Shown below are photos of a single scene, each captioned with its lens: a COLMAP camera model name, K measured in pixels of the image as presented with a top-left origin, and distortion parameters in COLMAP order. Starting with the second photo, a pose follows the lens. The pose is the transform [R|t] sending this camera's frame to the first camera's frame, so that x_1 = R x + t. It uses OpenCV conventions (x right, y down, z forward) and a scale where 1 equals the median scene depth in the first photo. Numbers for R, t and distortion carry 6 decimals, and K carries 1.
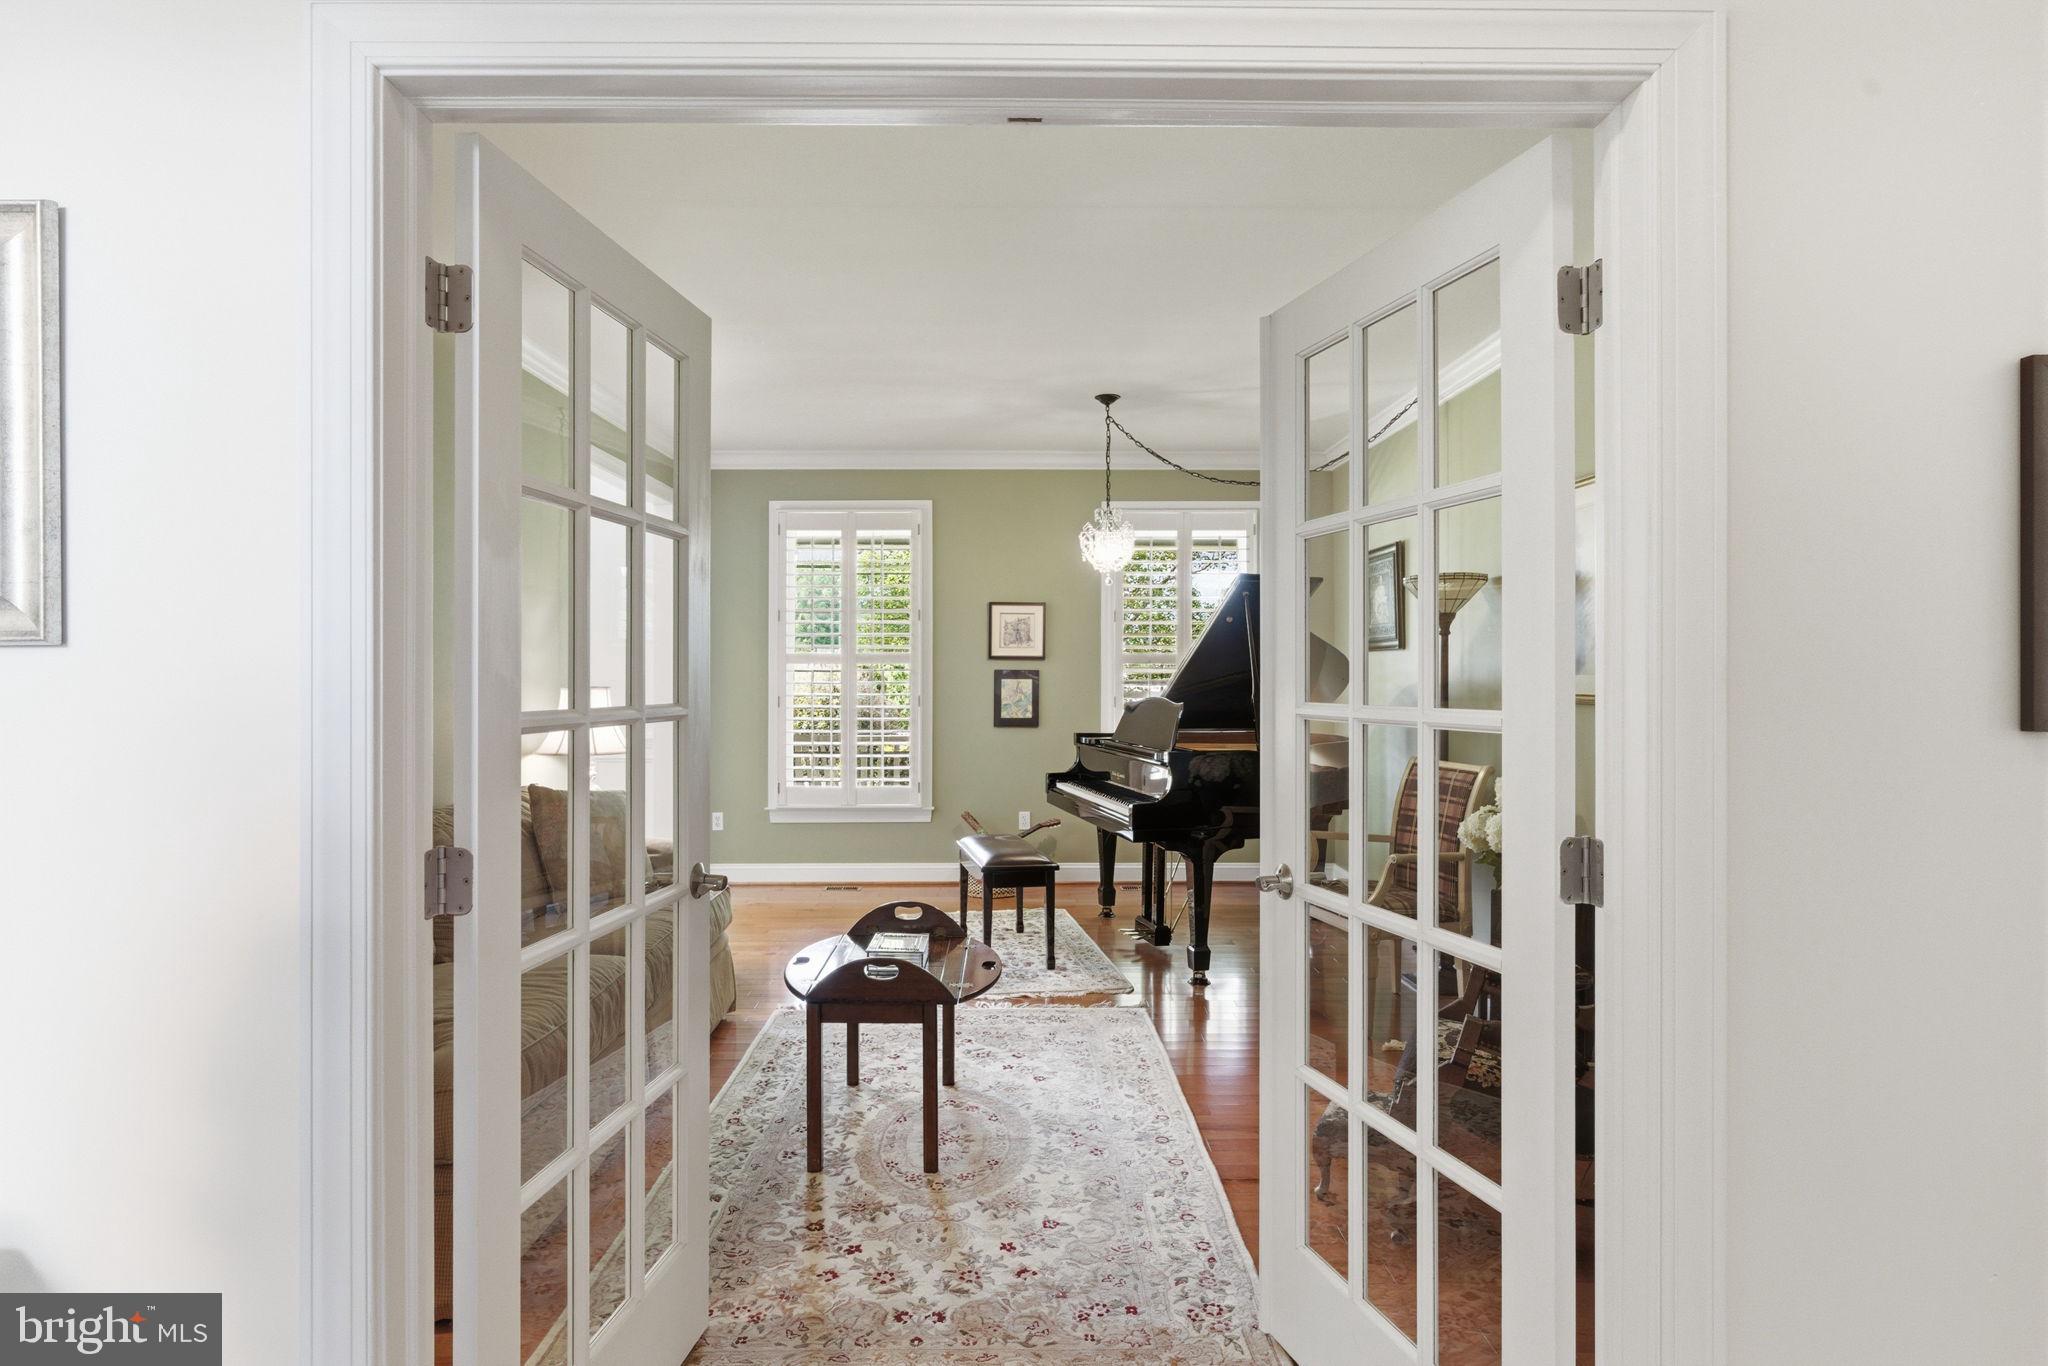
lens RADIAL K [[952.1, 0, 1028.2], [0, 952.1, 673.0], [0, 0, 1]] dist [-0.000456, -0.000234]
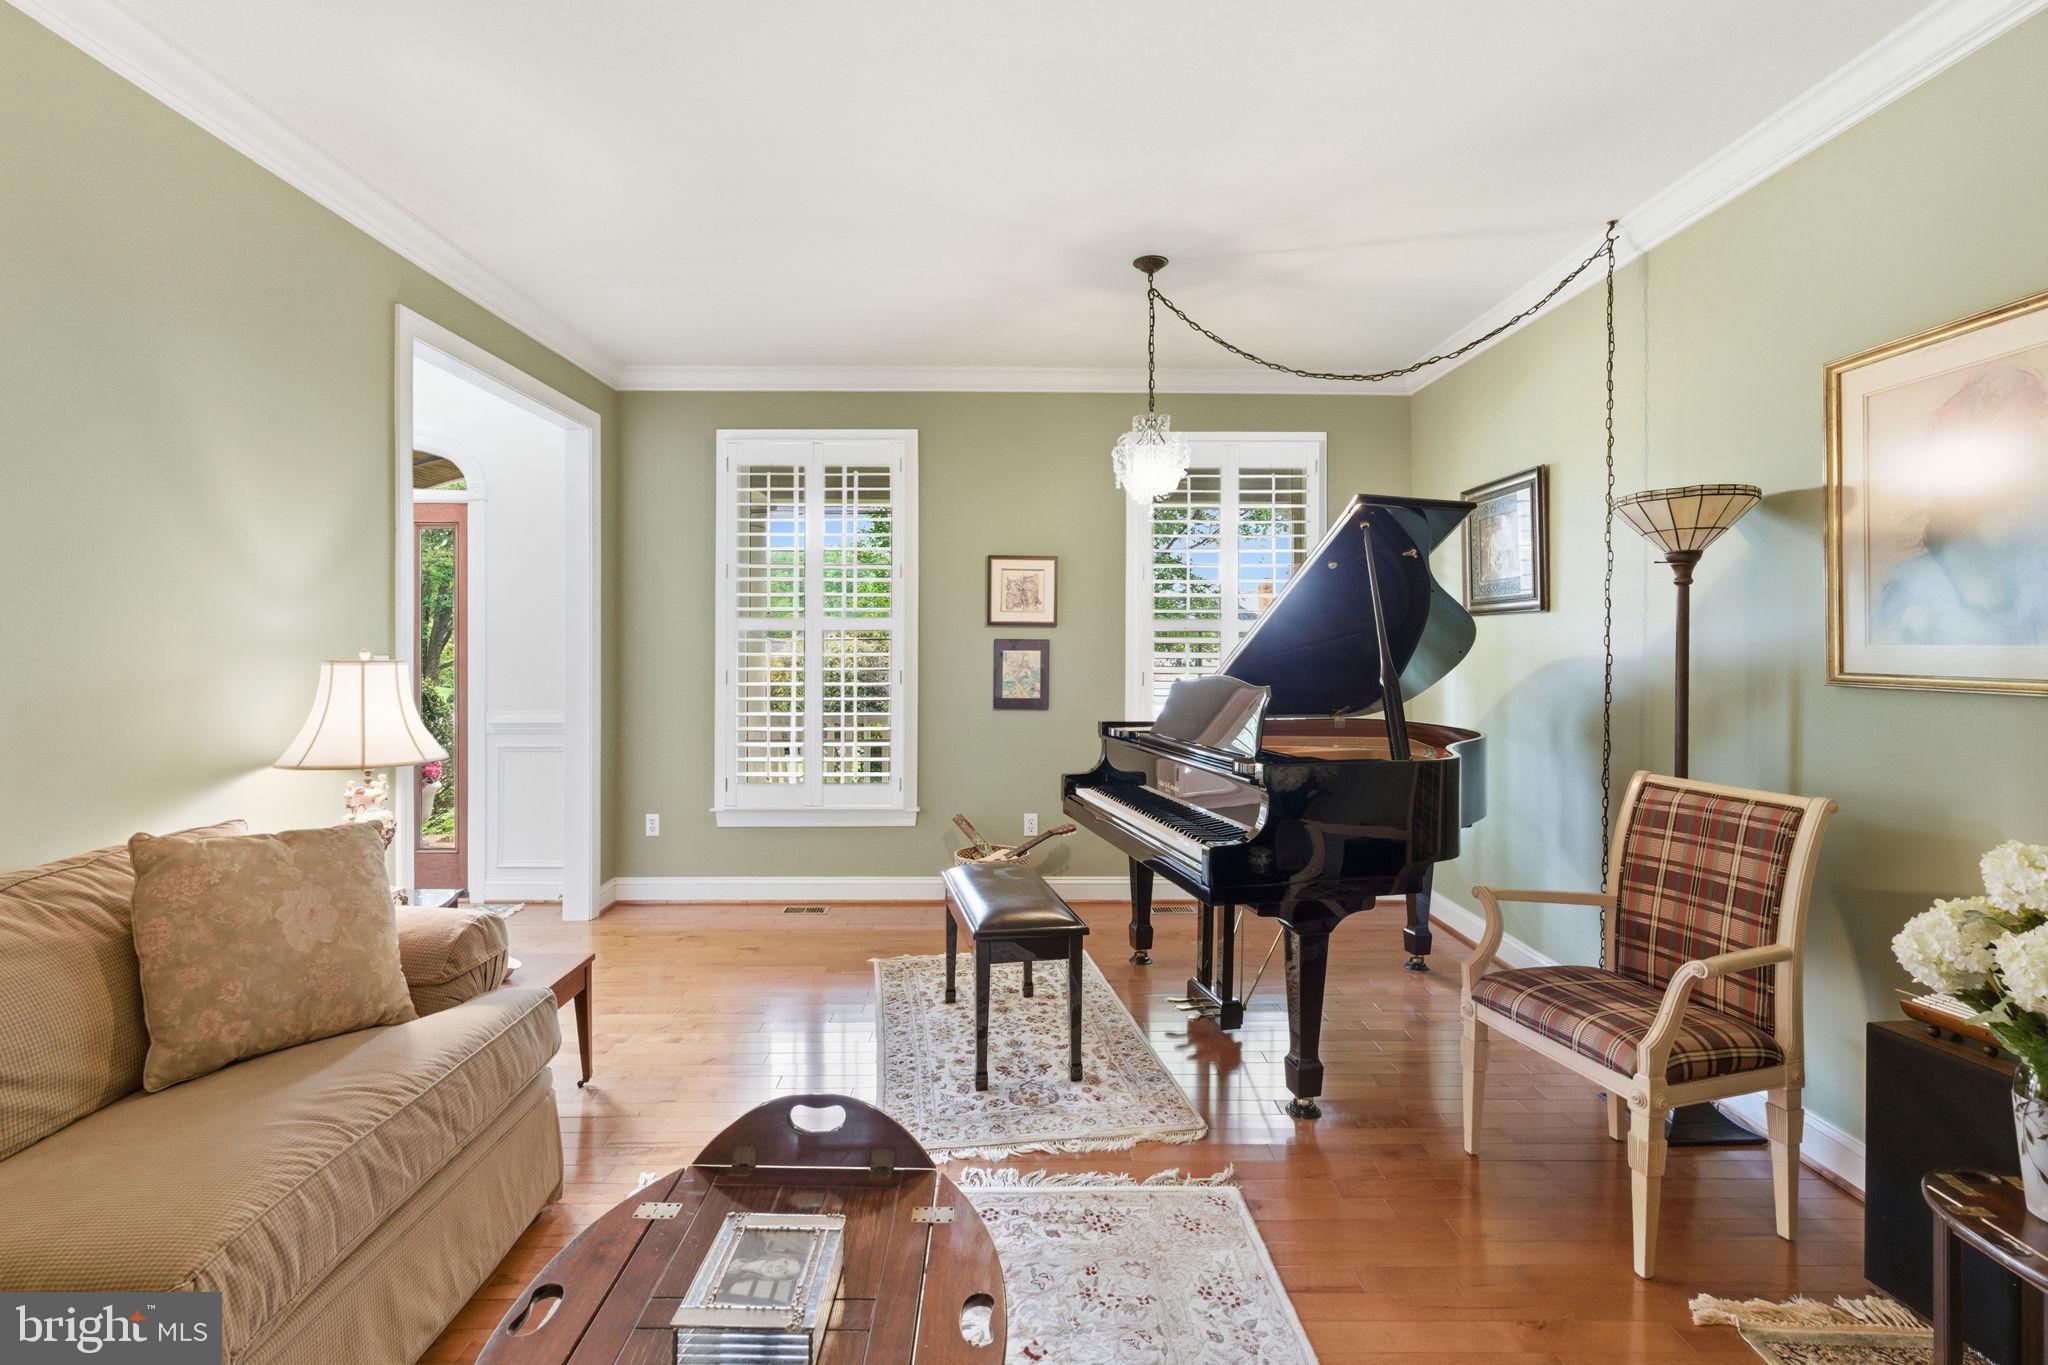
lens RADIAL K [[949.3, 0, 1026.3], [0, 949.3, 661.6], [0, 0, 1]] dist [-0.003121, -0.000307]
pose [[0.999993, 0.002860, -0.002409, -0.008426], [-0.002818, 0.999844, 0.017453, 0.002195], [0.002459, -0.017446, 0.999845, 0.260601]]
